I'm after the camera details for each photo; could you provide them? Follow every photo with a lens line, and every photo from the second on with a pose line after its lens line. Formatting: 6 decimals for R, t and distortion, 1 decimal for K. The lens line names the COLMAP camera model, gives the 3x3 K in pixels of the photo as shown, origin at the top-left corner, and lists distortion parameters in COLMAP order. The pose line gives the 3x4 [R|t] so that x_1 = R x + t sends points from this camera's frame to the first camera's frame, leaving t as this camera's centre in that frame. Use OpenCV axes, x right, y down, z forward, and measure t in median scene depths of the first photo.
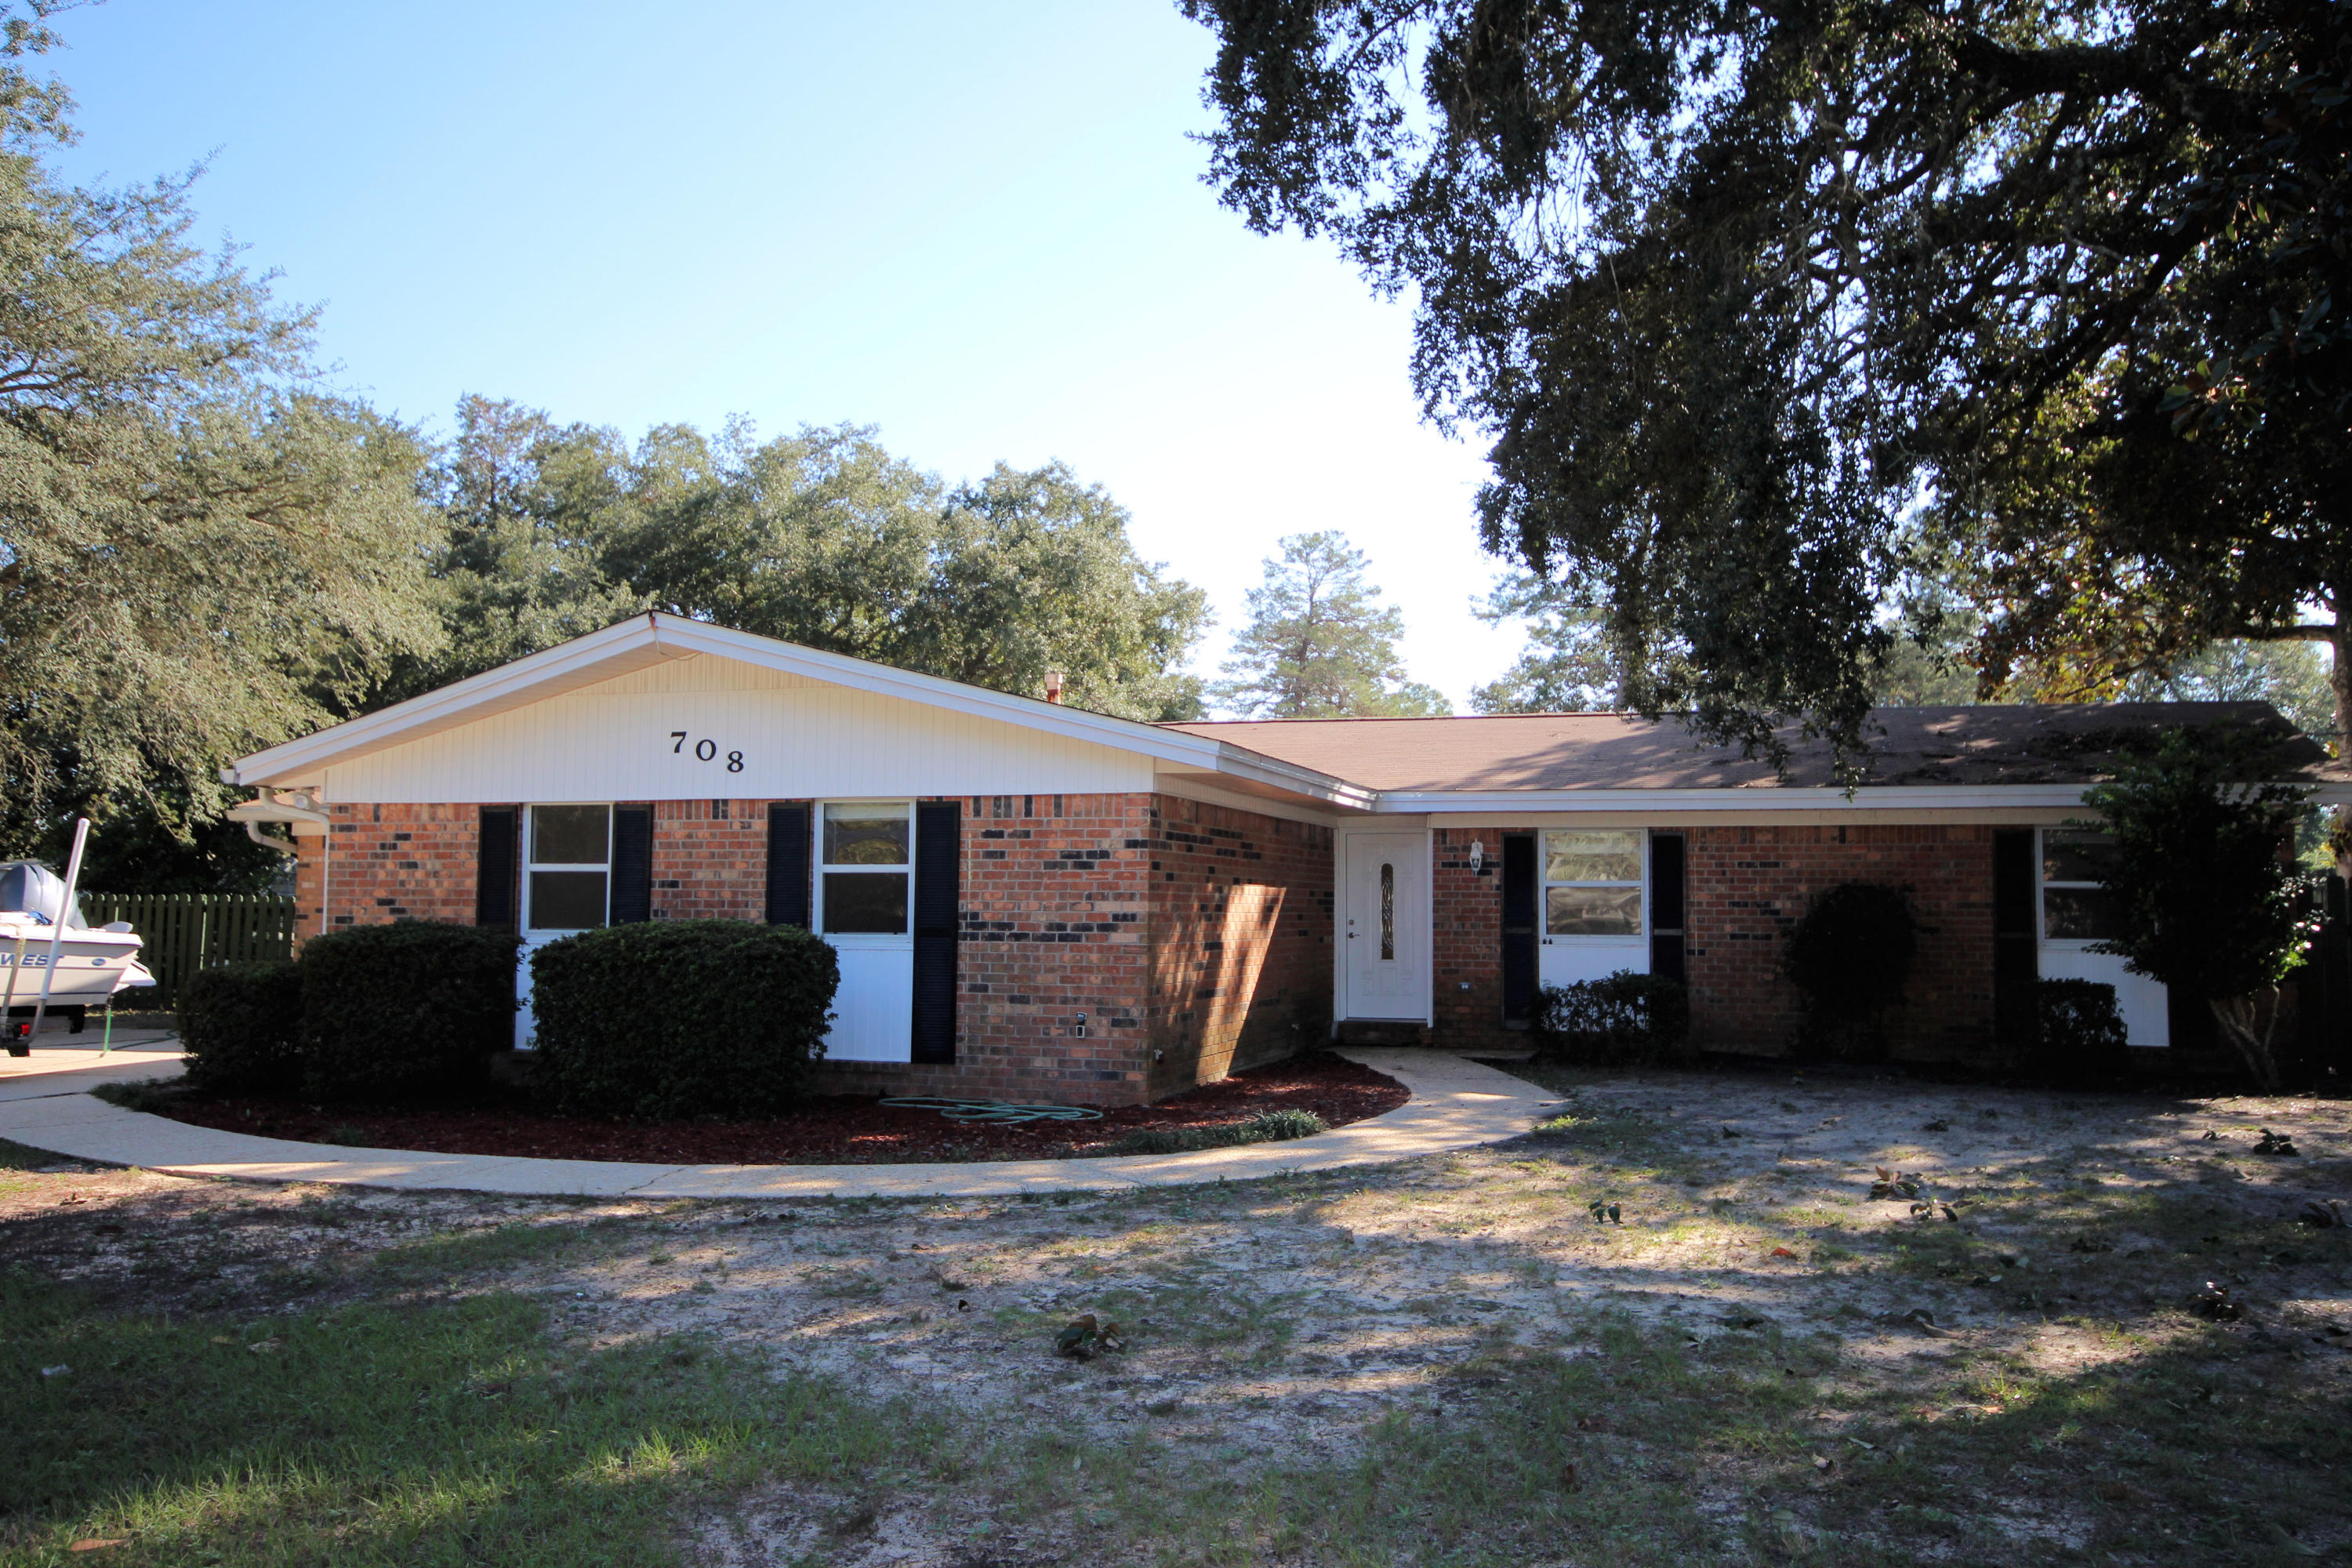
lens RADIAL K [[1922.4, 0, 1175.9], [0, 1922.4, 779.0], [0, 0, 1]] dist [0.012926, 0.003851]
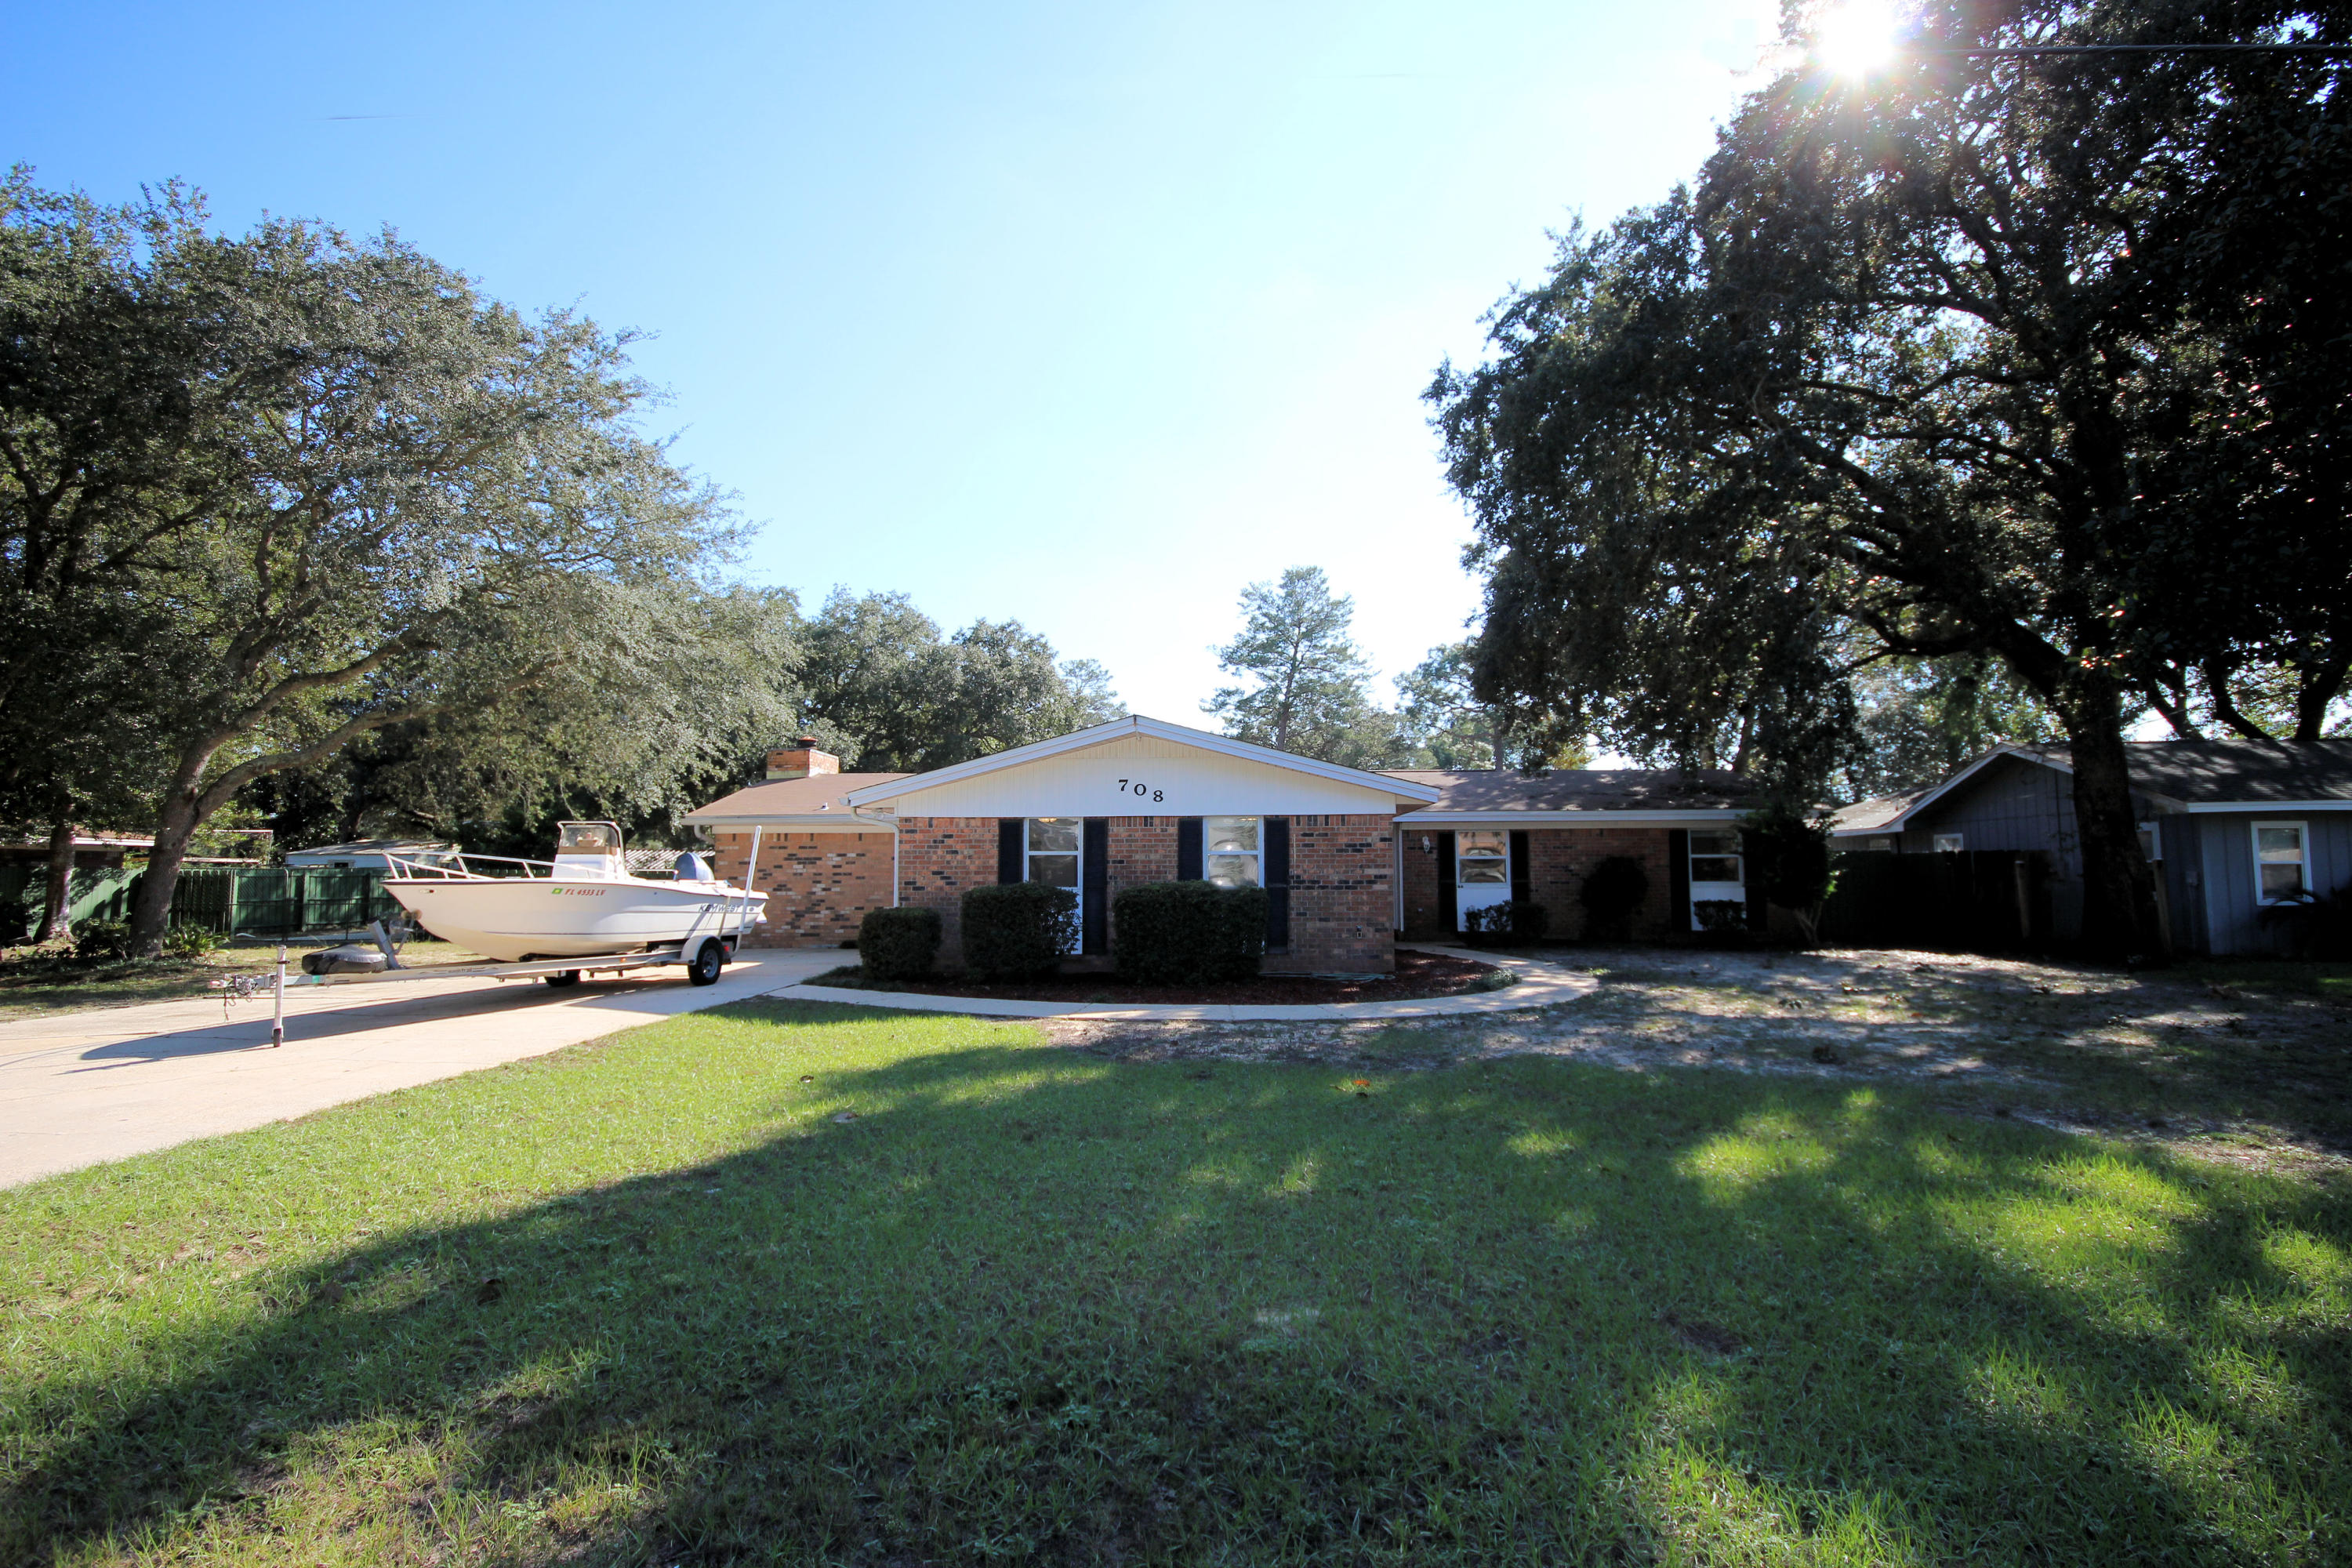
lens RADIAL K [[1102.6, 0, 1176.5], [0, 1102.6, 794.8], [0, 0, 1]] dist [-0.001786, -0.000058]
pose [[0.970863, 0.006097, 0.239556, -0.446308], [-0.005495, 0.999980, -0.003180, -0.006542], [-0.239570, 0.001771, 0.970877, -0.043459]]
